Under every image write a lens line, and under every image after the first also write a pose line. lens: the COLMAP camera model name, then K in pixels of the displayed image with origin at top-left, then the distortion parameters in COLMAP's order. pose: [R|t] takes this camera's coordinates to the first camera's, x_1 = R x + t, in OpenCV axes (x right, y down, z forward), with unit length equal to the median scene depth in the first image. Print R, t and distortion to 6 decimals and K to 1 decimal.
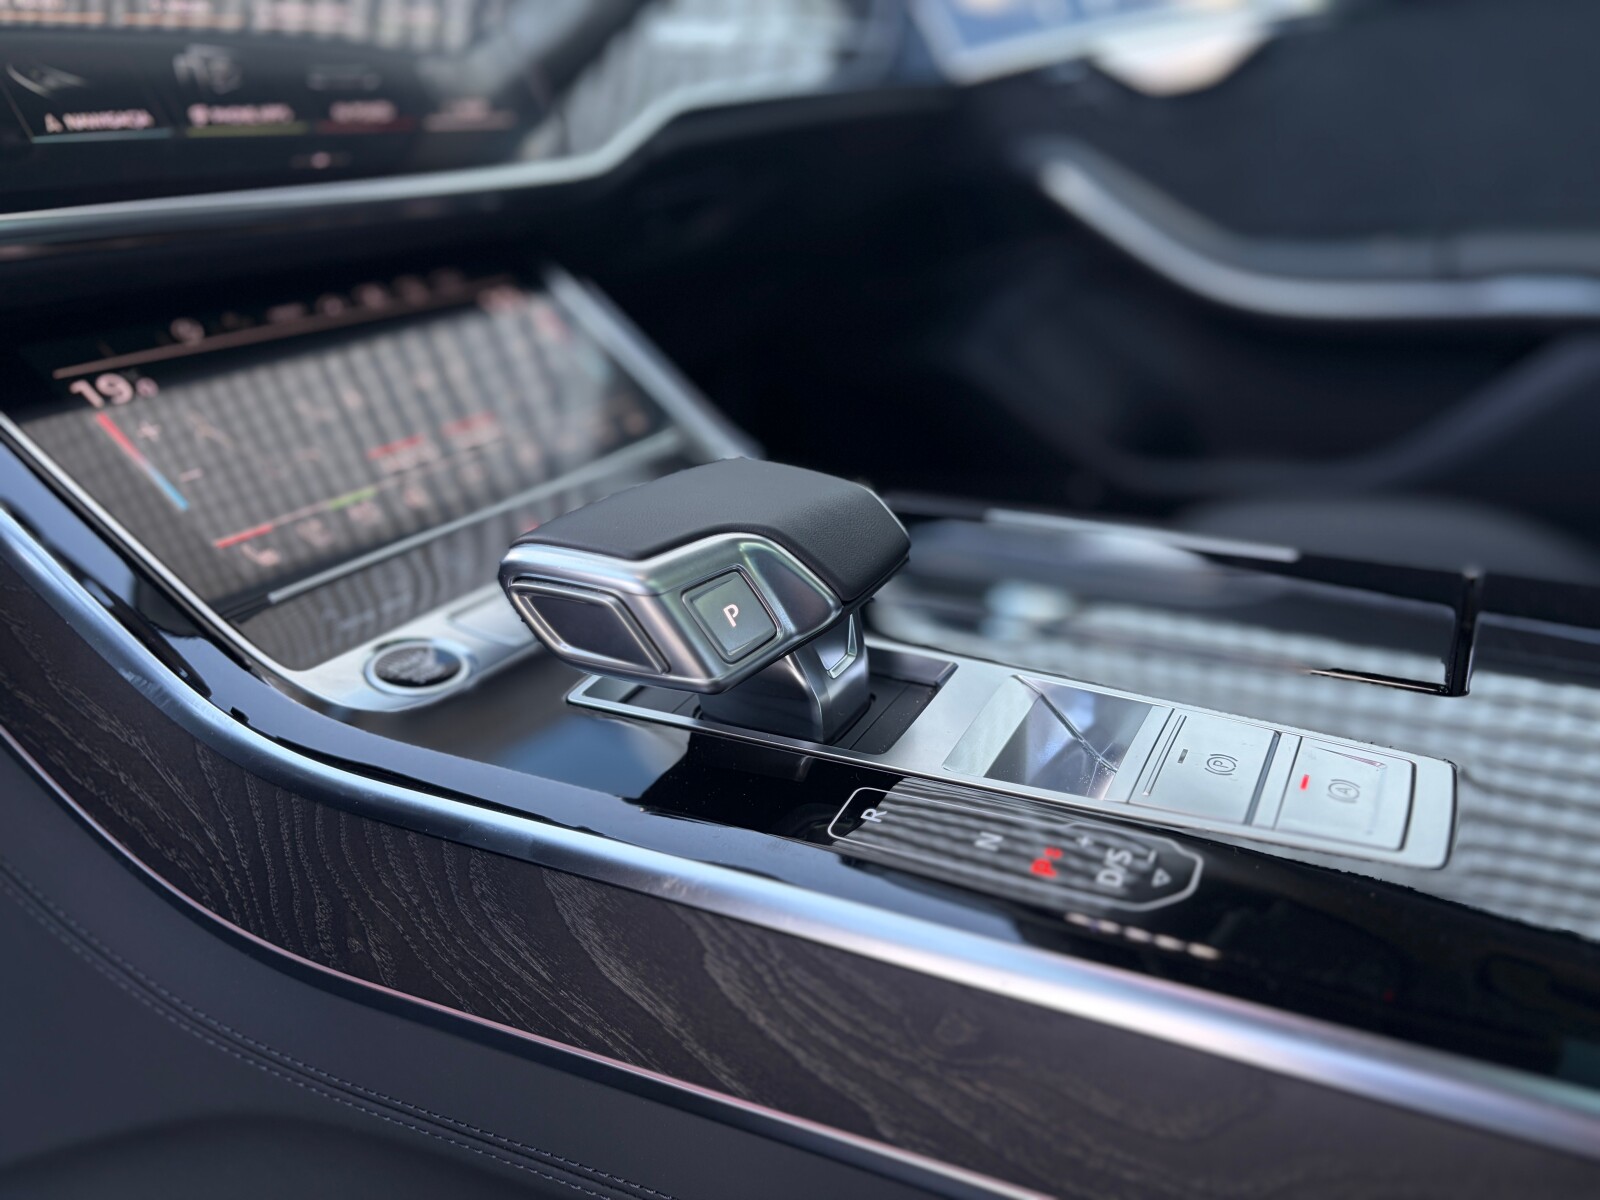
lens RADIAL K [[1242.1, 0, 792.3], [0, 1242.1, 600.3], [0, 0, 1]] dist [-0.029606, -0.000121]
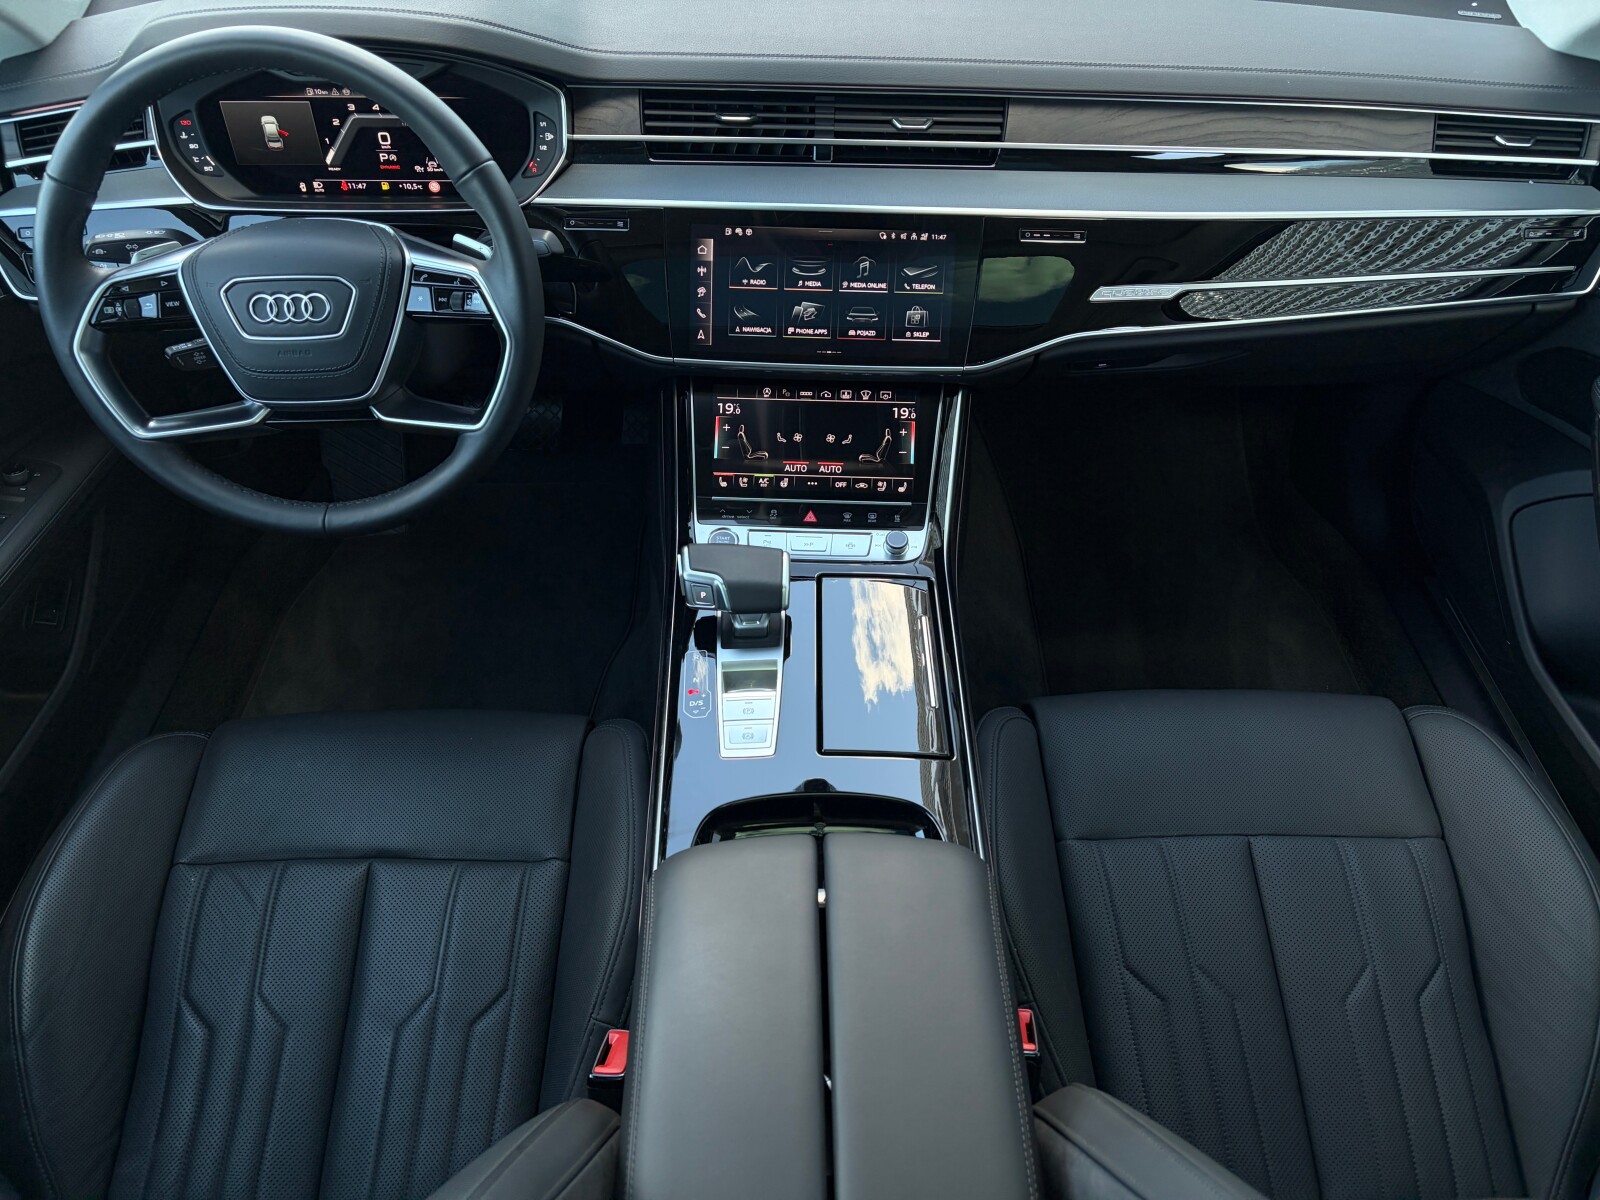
lens RADIAL K [[1172.9, 0, 792.5], [0, 1172.9, 614.2], [0, 0, 1]] dist [0.042816, -0.053312]
pose [[0.476596, 0.655310, -0.586025, 1.706074], [-0.341657, 0.752269, 0.563349, -1.579114], [0.810016, -0.068271, 0.582420, -0.697705]]
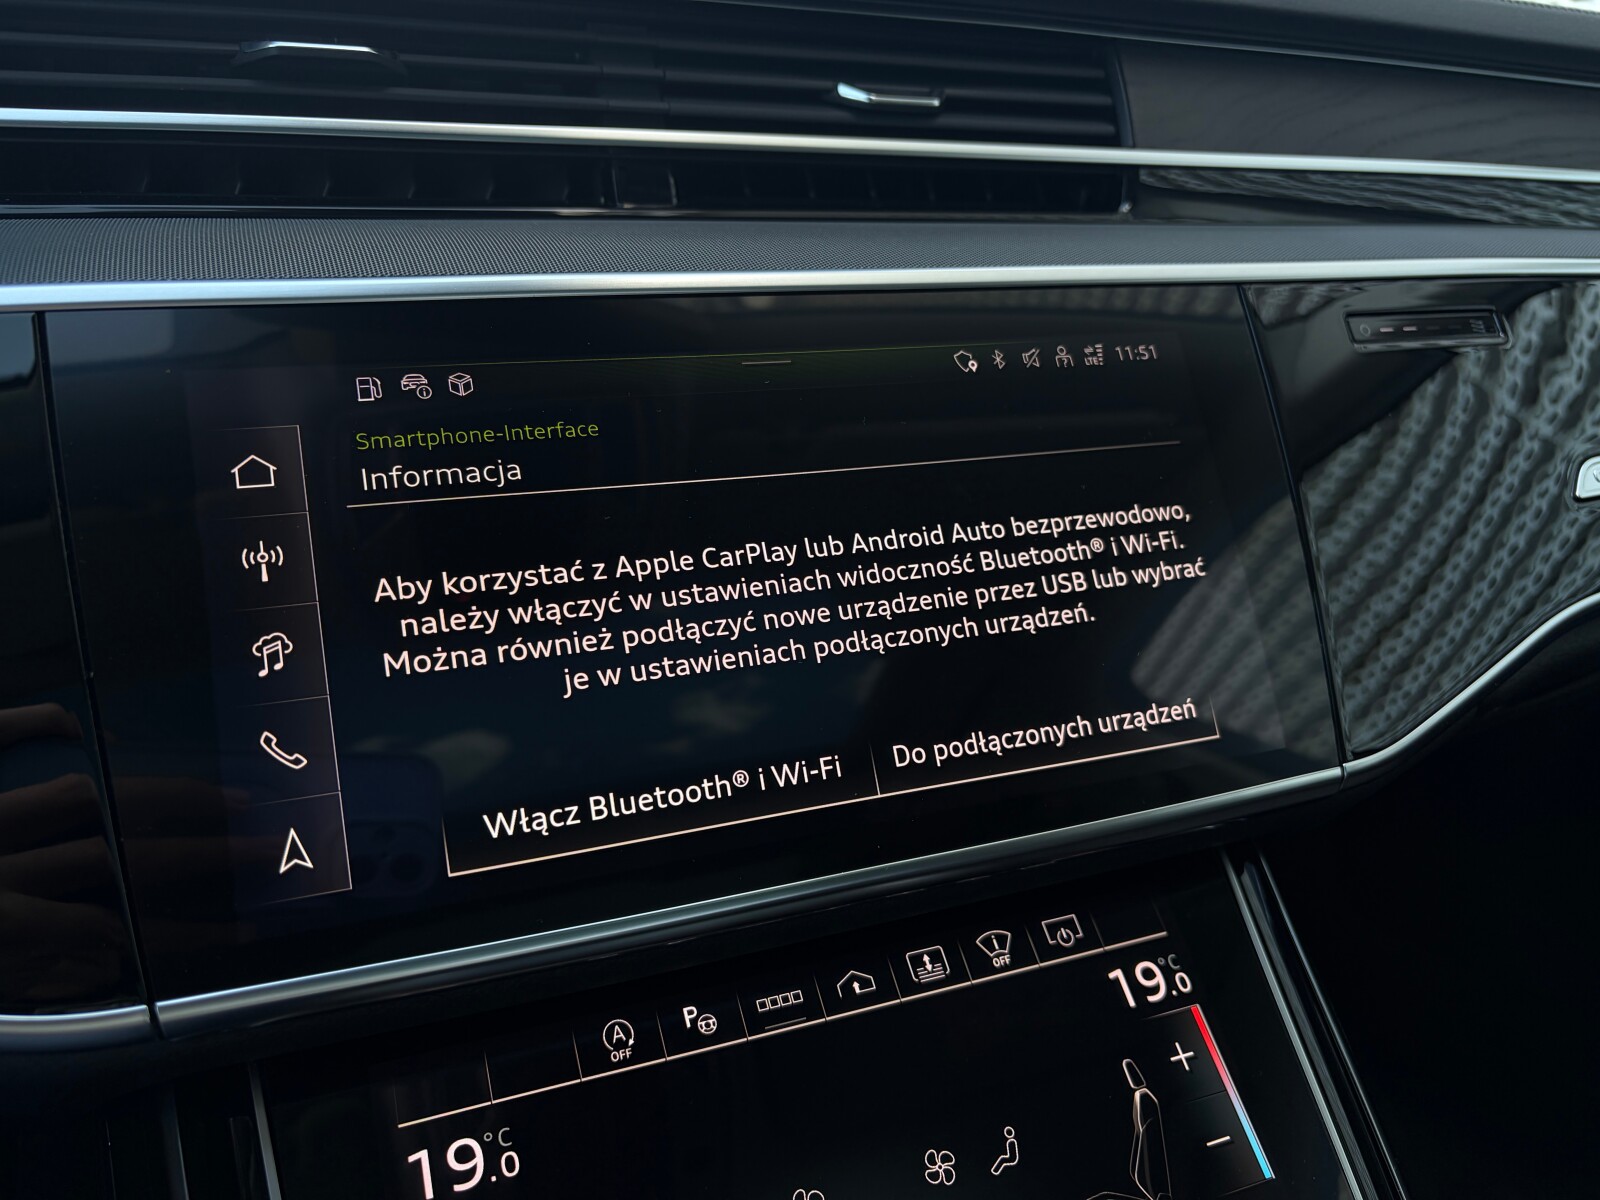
lens RADIAL K [[1261.1, 0, 806.5], [0, 1261.1, 600.2], [0, 0, 1]] dist [-0.006756, 0.007947]
pose [[0.803566, 0.284535, -0.522802, -0.124309], [-0.282427, 0.955435, 0.085895, -0.595042], [0.523943, 0.078631, 0.848116, 0.491725]]
